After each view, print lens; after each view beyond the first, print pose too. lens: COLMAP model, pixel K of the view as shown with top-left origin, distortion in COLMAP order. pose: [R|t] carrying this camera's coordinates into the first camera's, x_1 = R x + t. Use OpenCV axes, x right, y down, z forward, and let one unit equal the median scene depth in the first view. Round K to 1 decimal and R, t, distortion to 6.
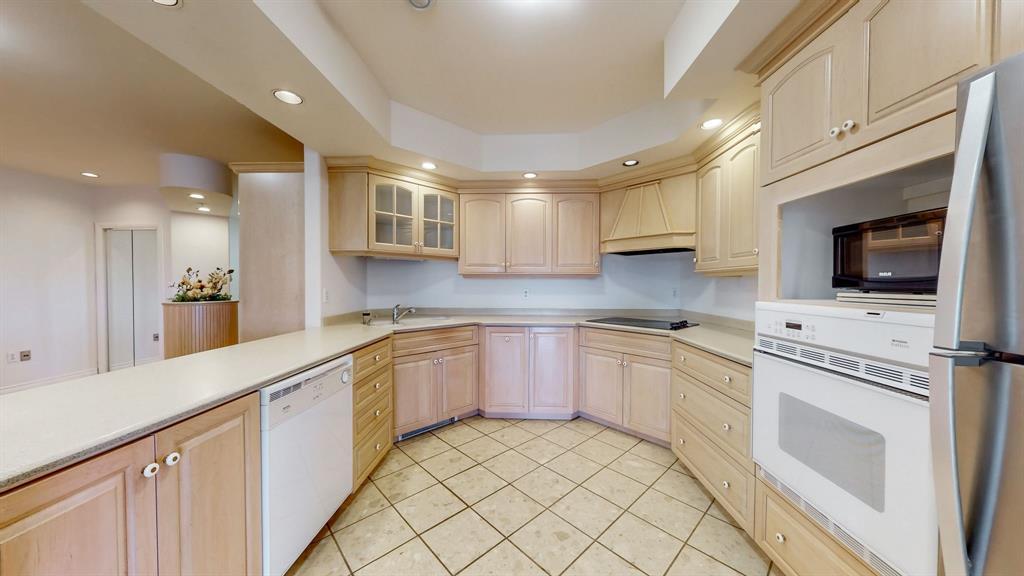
lens RADIAL K [[324.4, 0, 512.0], [0, 324.4, 288.0], [0, 0, 1]] dist [0.000667, -0.000038]
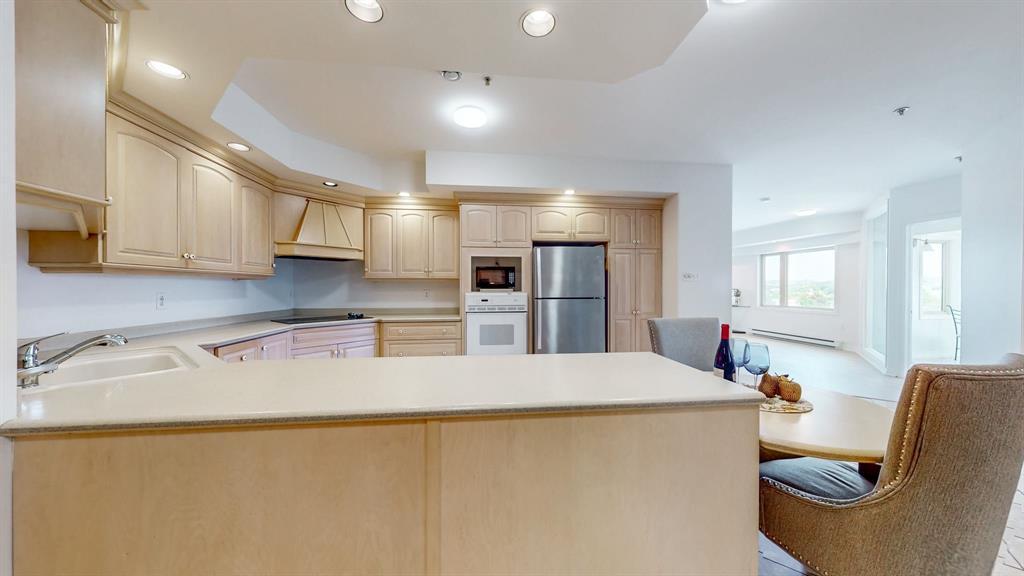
lens RADIAL K [[324.4, 0, 512.0], [0, 324.4, 288.0], [0, 0, 1]] dist [0.000667, -0.000038]
pose [[-0.143701, -0.003531, 0.989615, -0.908251], [0.011790, 0.999917, 0.005280, -0.003510], [-0.989551, 0.012426, -0.143647, 0.520301]]
